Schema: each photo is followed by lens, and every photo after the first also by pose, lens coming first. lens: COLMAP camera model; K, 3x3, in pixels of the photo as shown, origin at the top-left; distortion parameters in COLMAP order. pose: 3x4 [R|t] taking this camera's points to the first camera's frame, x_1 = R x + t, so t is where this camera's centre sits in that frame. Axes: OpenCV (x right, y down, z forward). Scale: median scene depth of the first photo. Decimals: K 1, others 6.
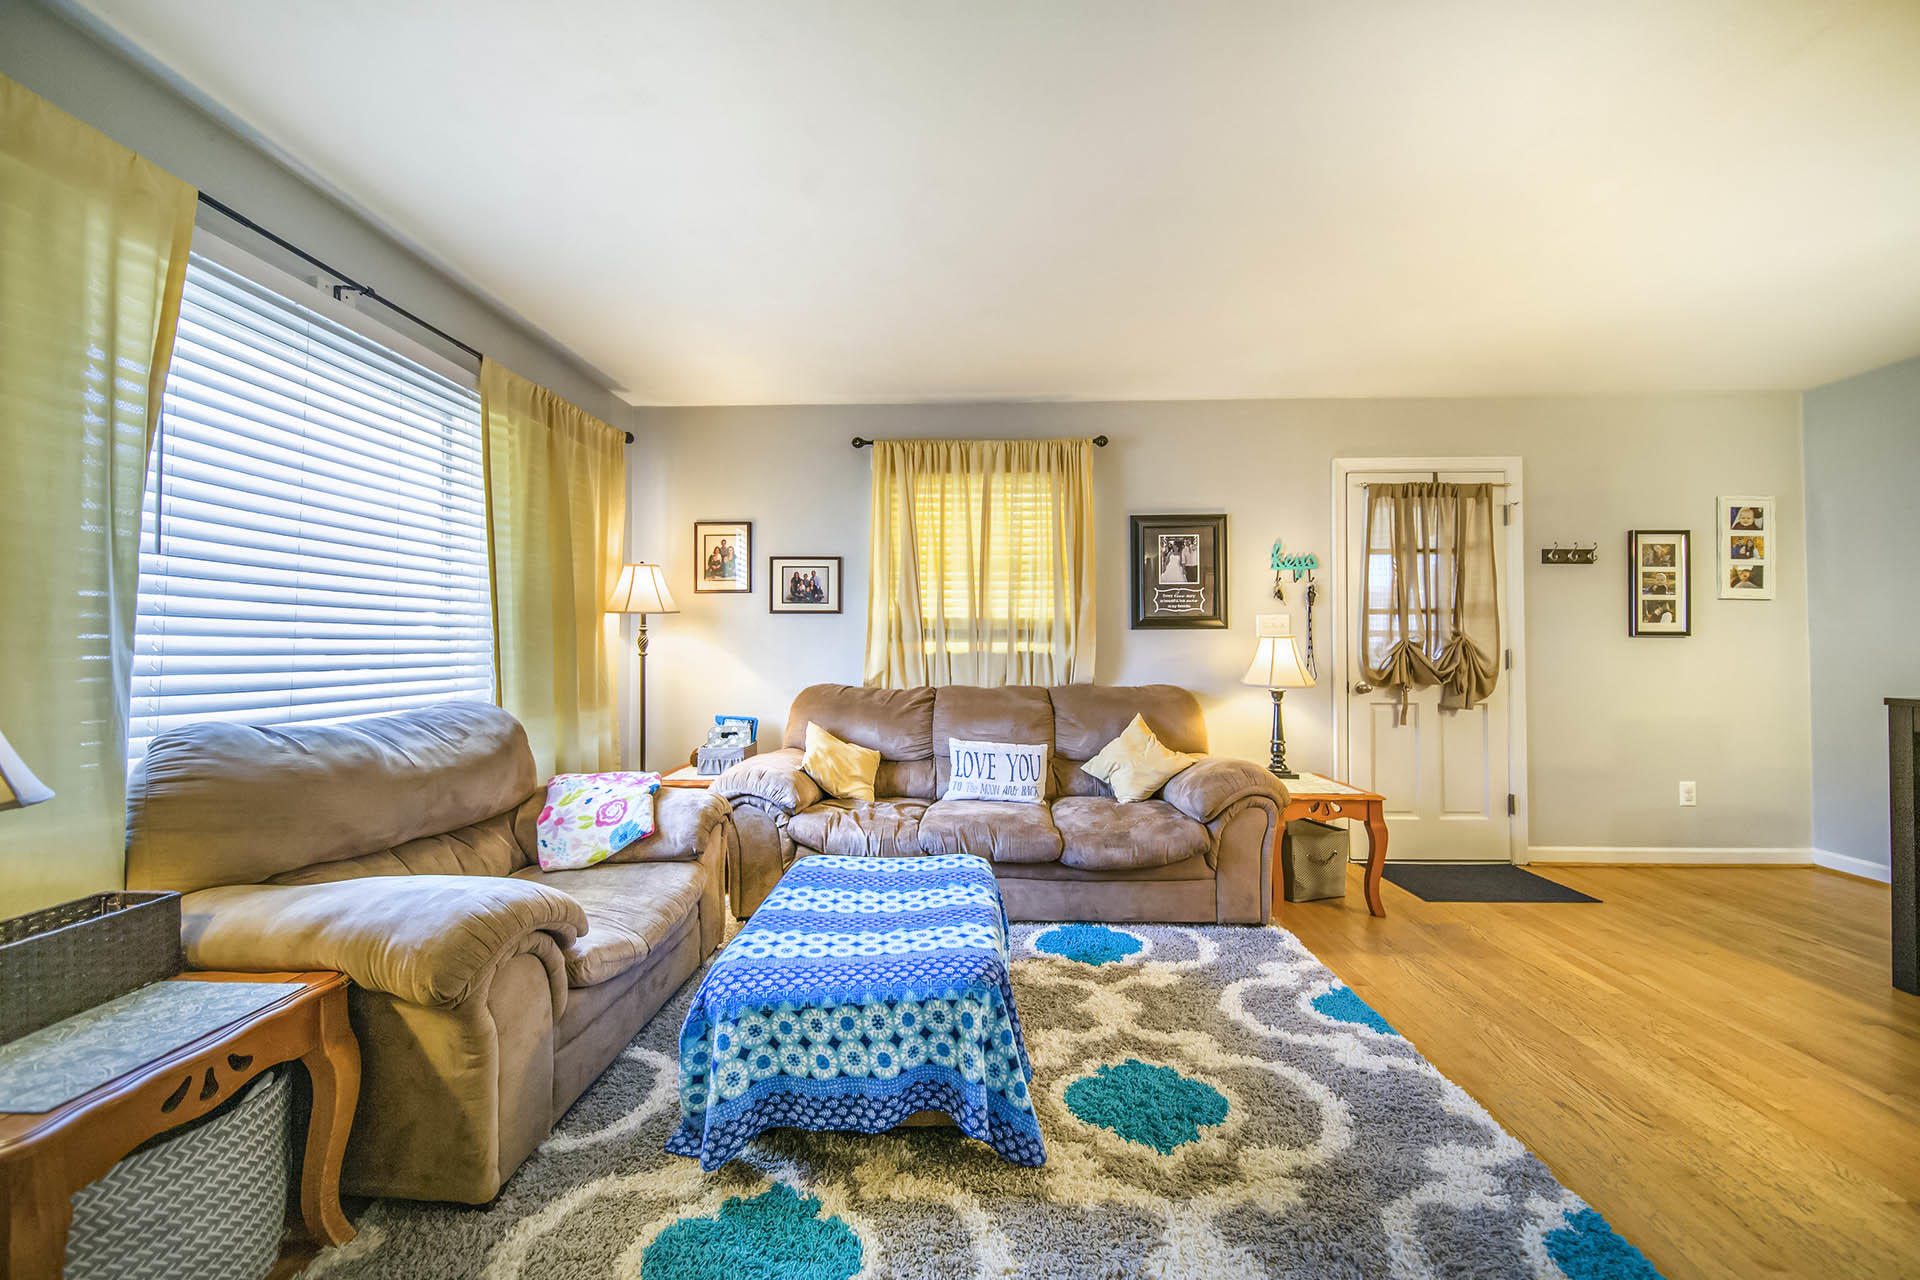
lens RADIAL K [[676.0, 0, 961.3], [0, 676.0, 635.7], [0, 0, 1]] dist [0.004635, -0.003615]
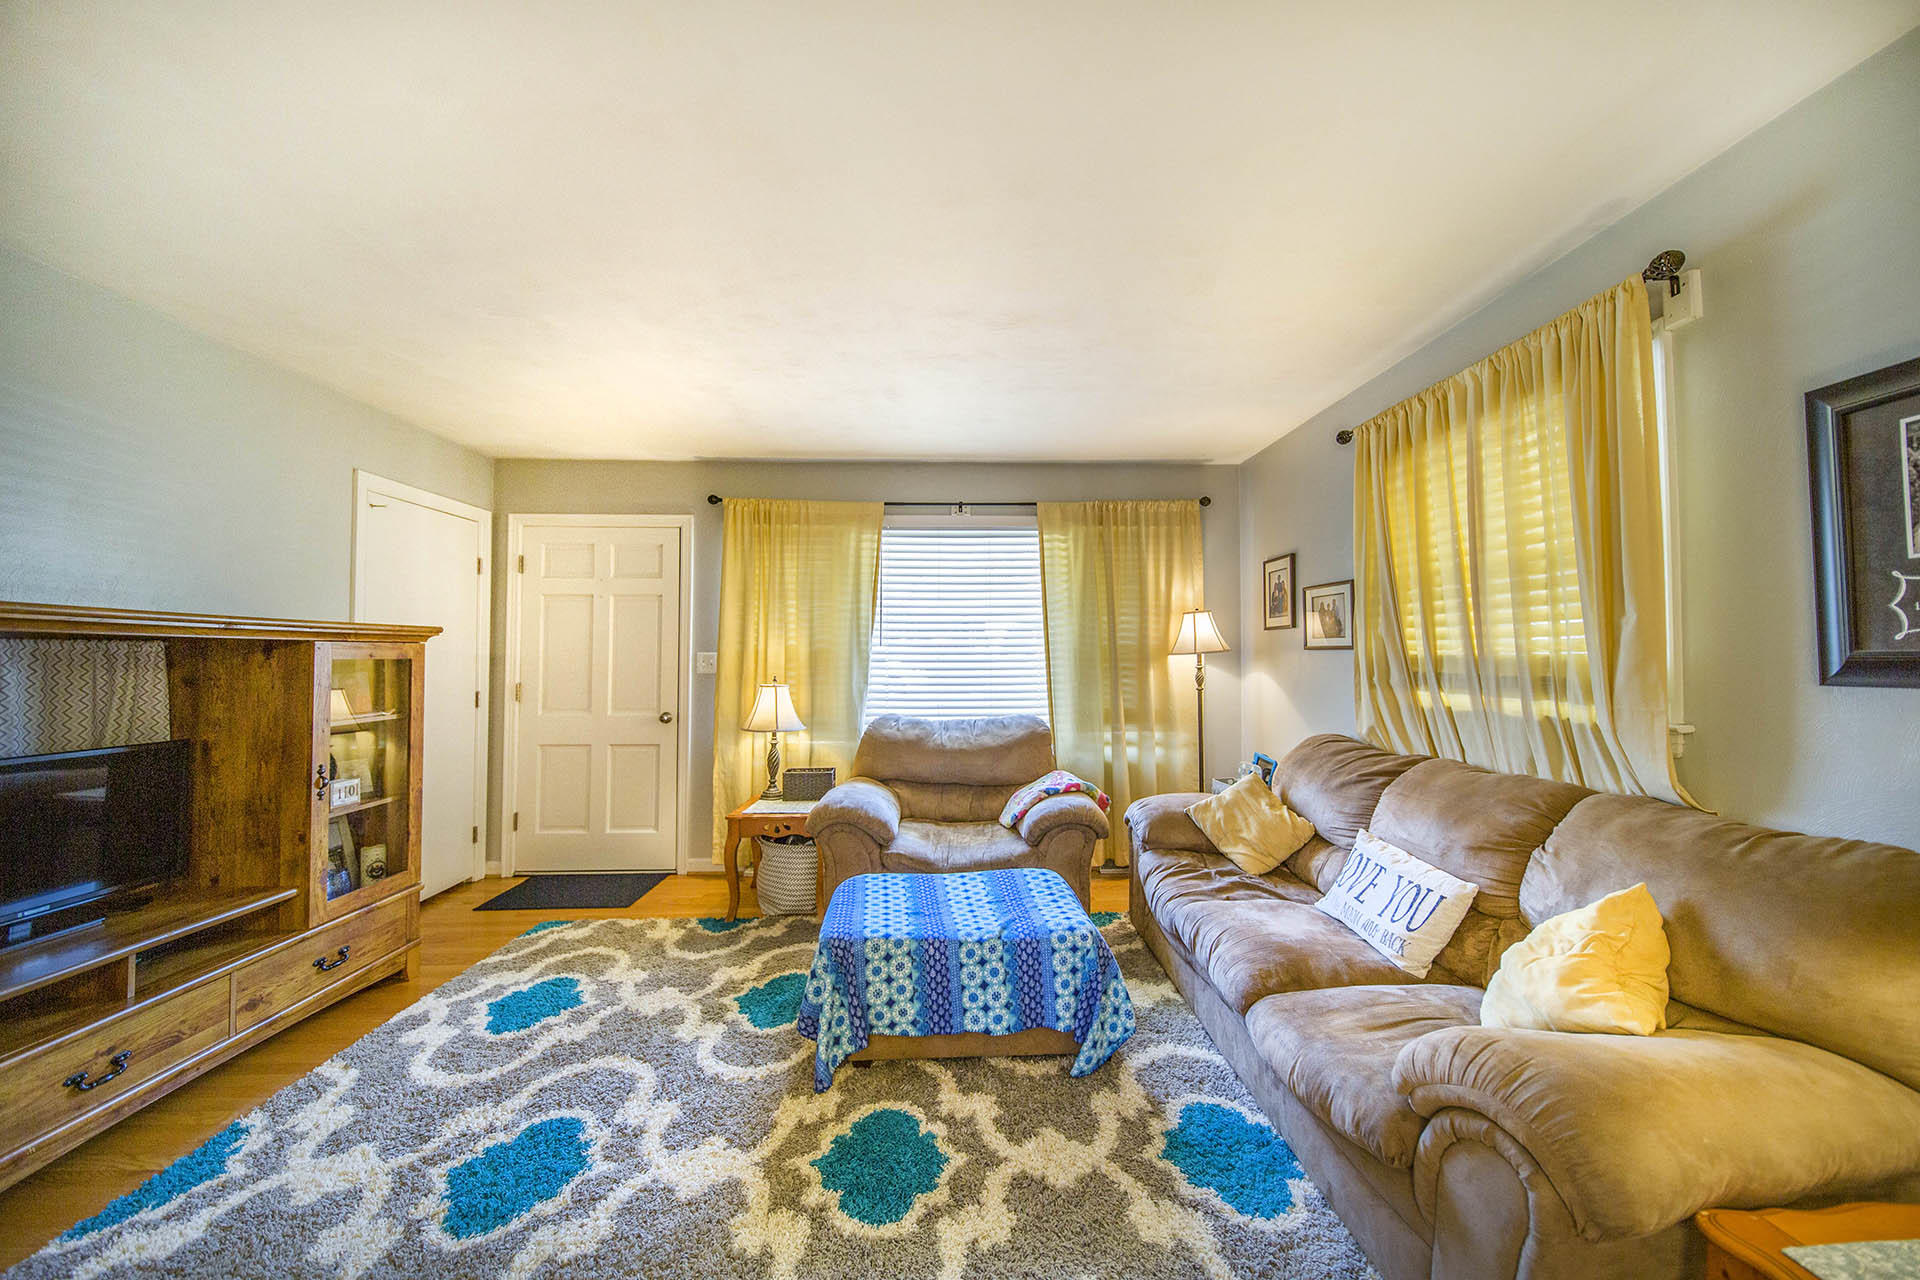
lens RADIAL K [[676.0, 0, 961.3], [0, 676.0, 634.0], [0, 0, 1]] dist [0.004635, -0.003615]
pose [[0.058691, -0.031976, -0.997764, 0.634237], [0.018995, 0.999342, -0.030909, -0.037252], [0.998095, -0.017138, 0.059260, 0.510433]]
